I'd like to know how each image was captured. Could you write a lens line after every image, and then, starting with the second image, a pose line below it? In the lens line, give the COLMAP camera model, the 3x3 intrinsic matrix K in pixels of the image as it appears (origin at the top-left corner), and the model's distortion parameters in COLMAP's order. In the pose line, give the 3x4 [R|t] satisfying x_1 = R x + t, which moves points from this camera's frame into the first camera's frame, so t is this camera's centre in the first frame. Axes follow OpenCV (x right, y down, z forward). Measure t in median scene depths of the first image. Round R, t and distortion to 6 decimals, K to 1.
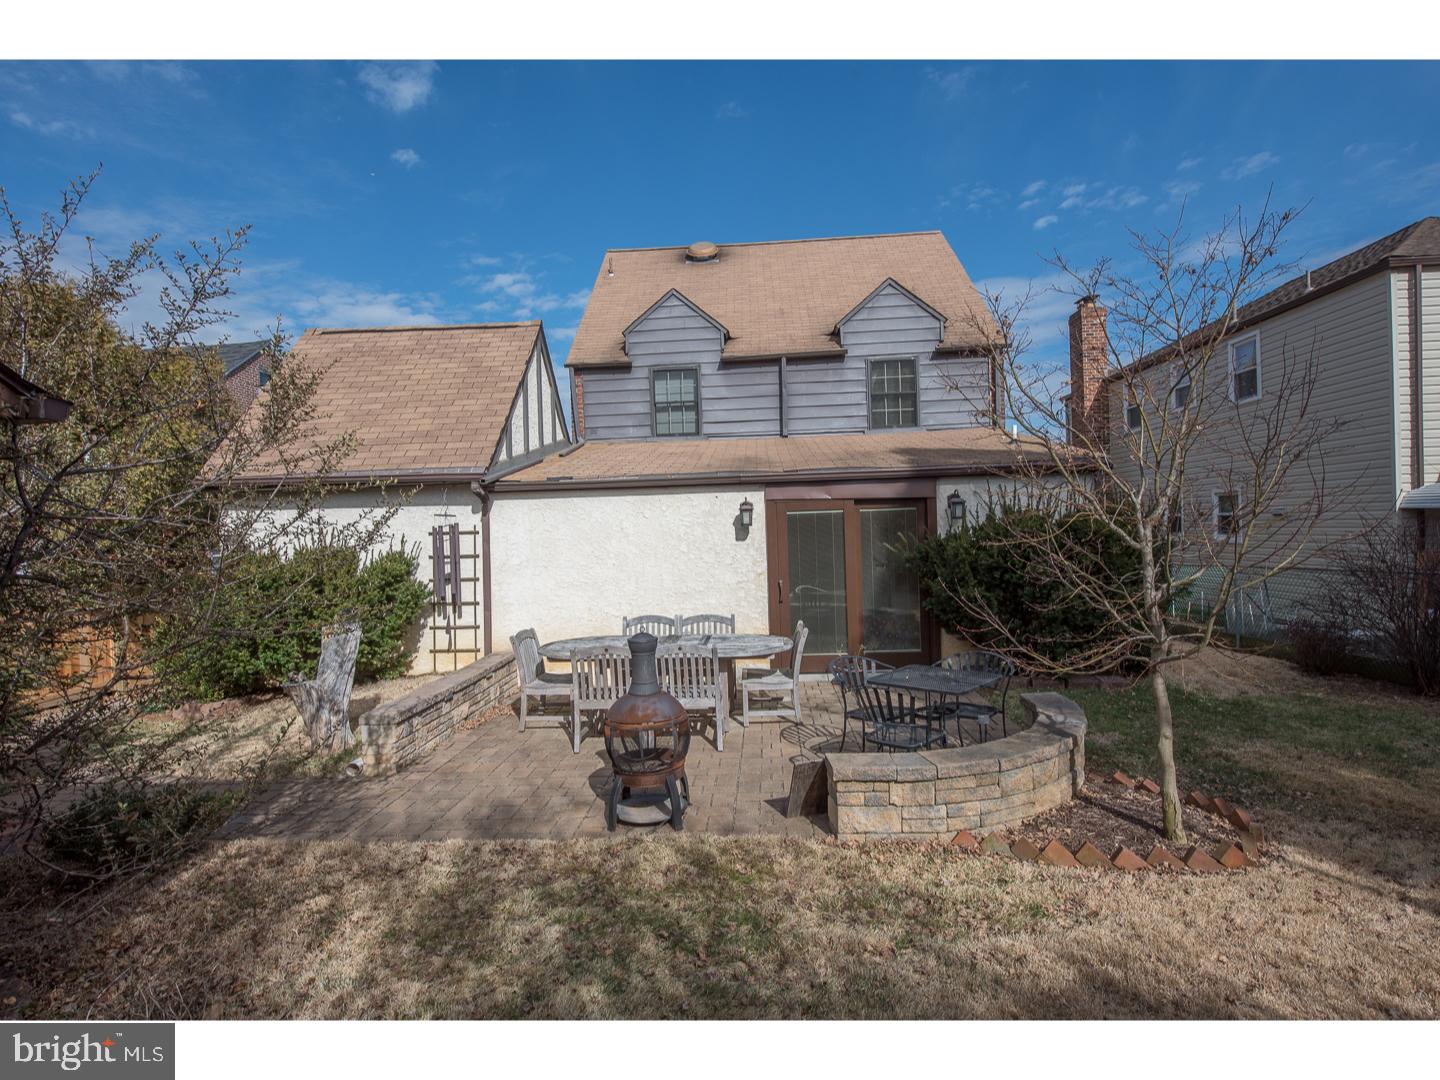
lens RADIAL K [[787.7, 0, 719.4], [0, 787.7, 541.9], [0, 0, 1]] dist [-0.004521, -0.000490]
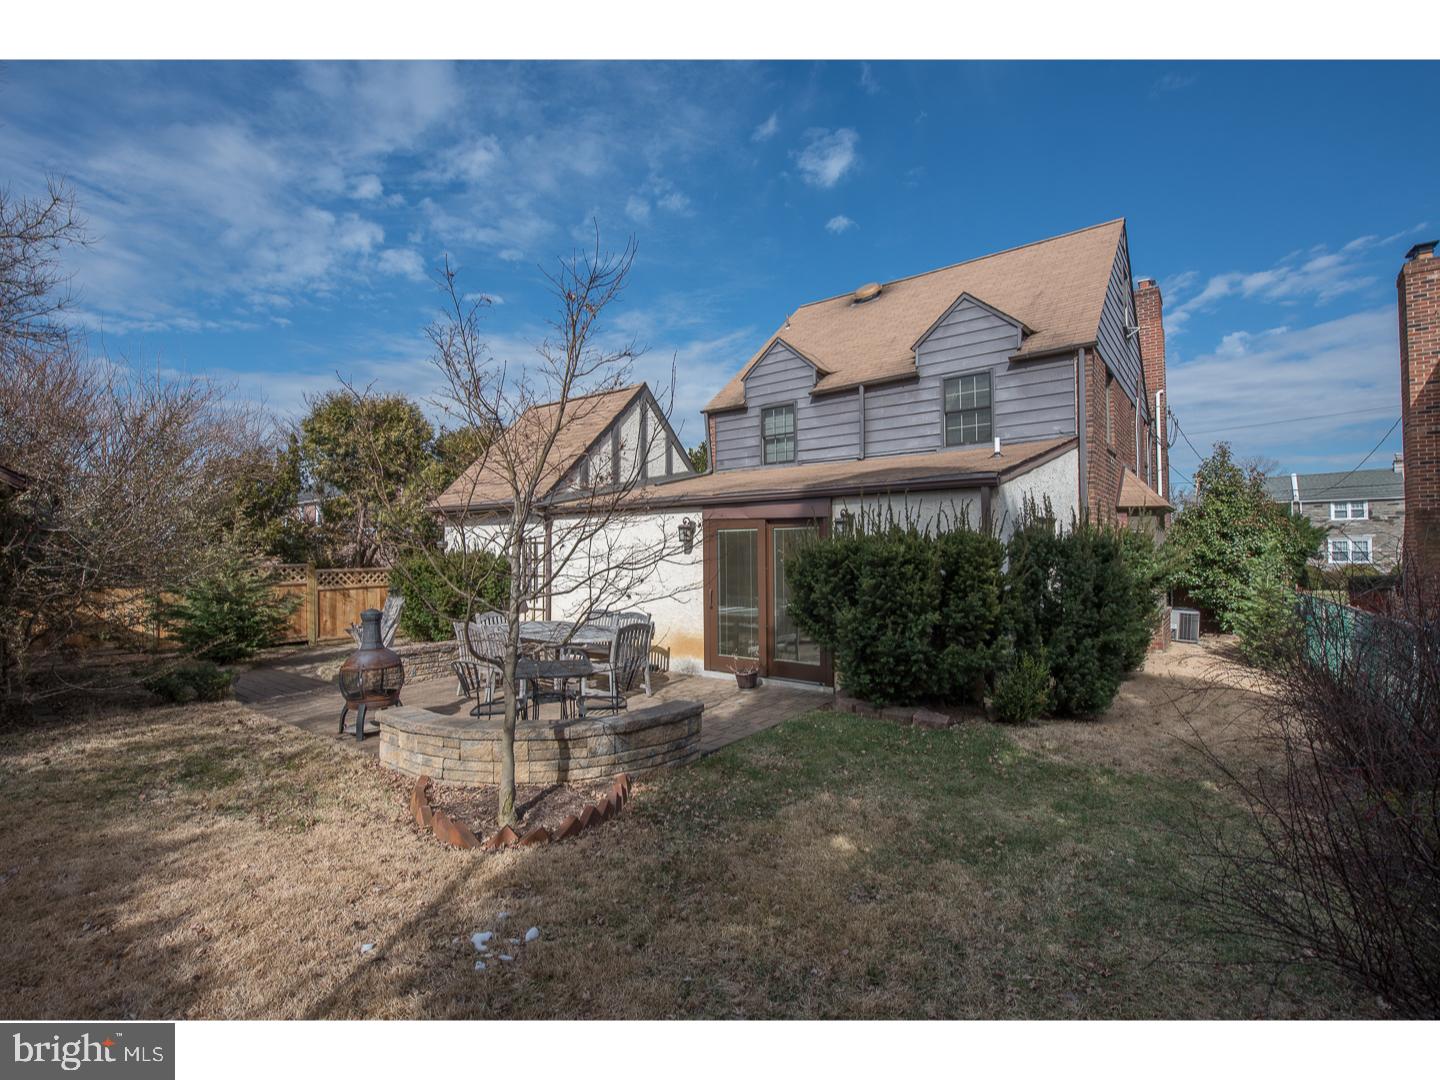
lens RADIAL K [[696.0, 0, 716.9], [0, 696.0, 540.3], [0, 0, 1]] dist [-0.002708, -0.000340]
pose [[0.801906, 0.017588, -0.597191, 0.488123], [-0.030756, 0.999457, -0.011863, -0.007195], [0.596658, 0.027880, 0.802011, 0.130048]]
